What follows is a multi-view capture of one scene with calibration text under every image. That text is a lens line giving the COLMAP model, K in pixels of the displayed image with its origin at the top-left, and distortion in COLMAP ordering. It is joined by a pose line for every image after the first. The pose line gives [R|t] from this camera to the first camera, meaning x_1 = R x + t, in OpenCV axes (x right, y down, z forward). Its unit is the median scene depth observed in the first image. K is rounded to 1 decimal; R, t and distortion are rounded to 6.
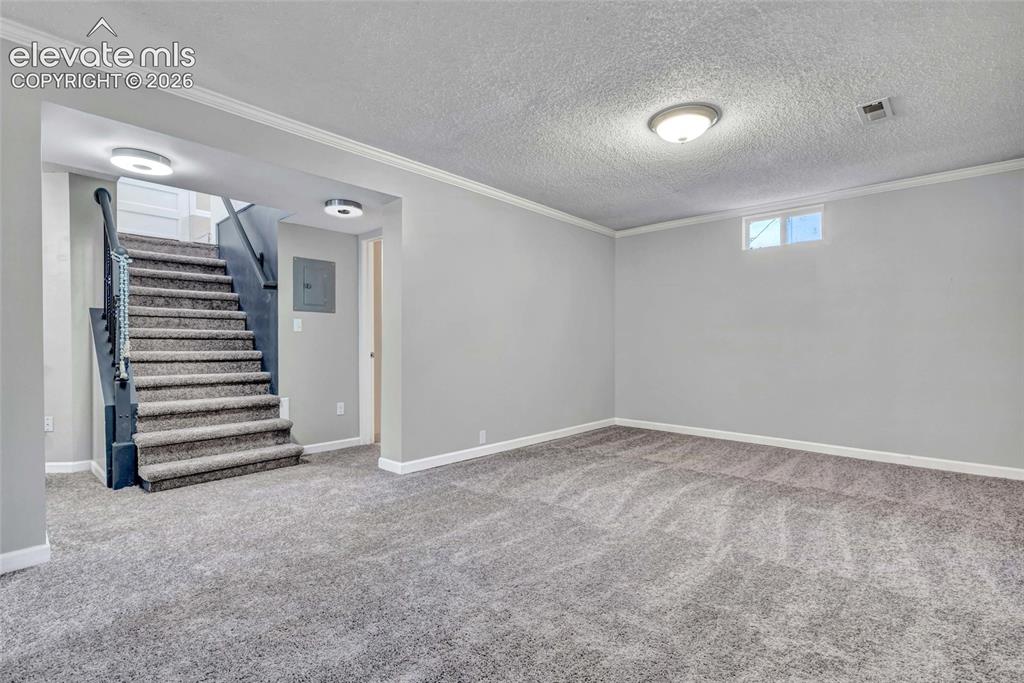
lens RADIAL K [[470.1, 0, 509.4], [0, 470.1, 345.7], [0, 0, 1]] dist [0.002713, -0.001178]
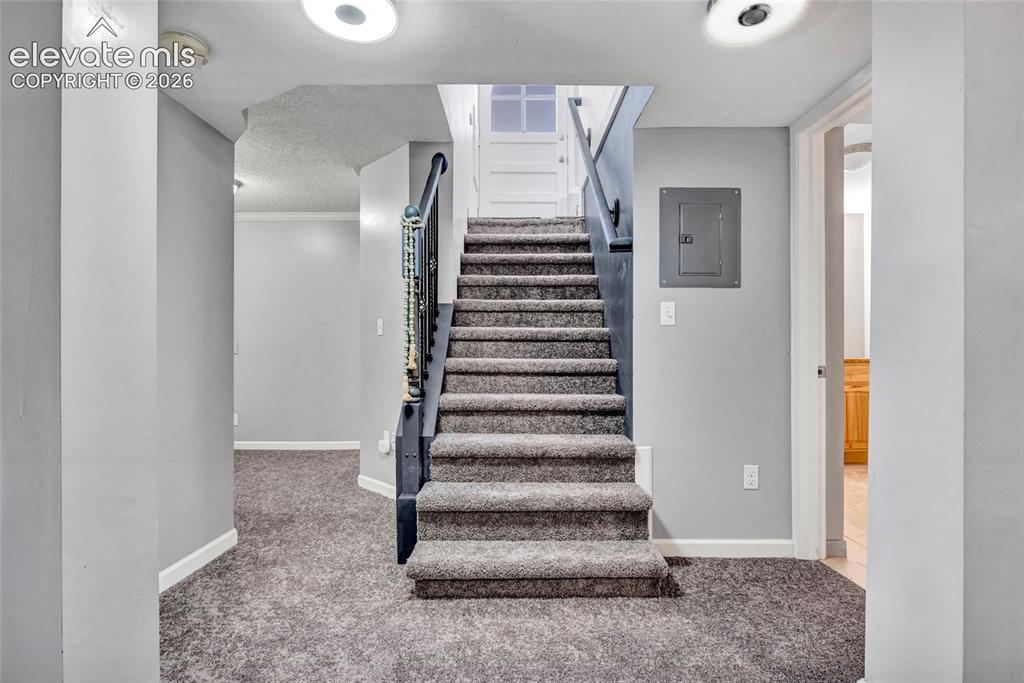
lens RADIAL K [[491.4, 0, 508.9], [0, 491.4, 348.2], [0, 0, 1]] dist [-0.007795, -0.000438]
pose [[0.682211, 0.000580, -0.731155, -0.163756], [-0.002811, 0.999994, -0.001830, -0.002240], [0.731150, 0.003304, 0.682209, 0.486595]]
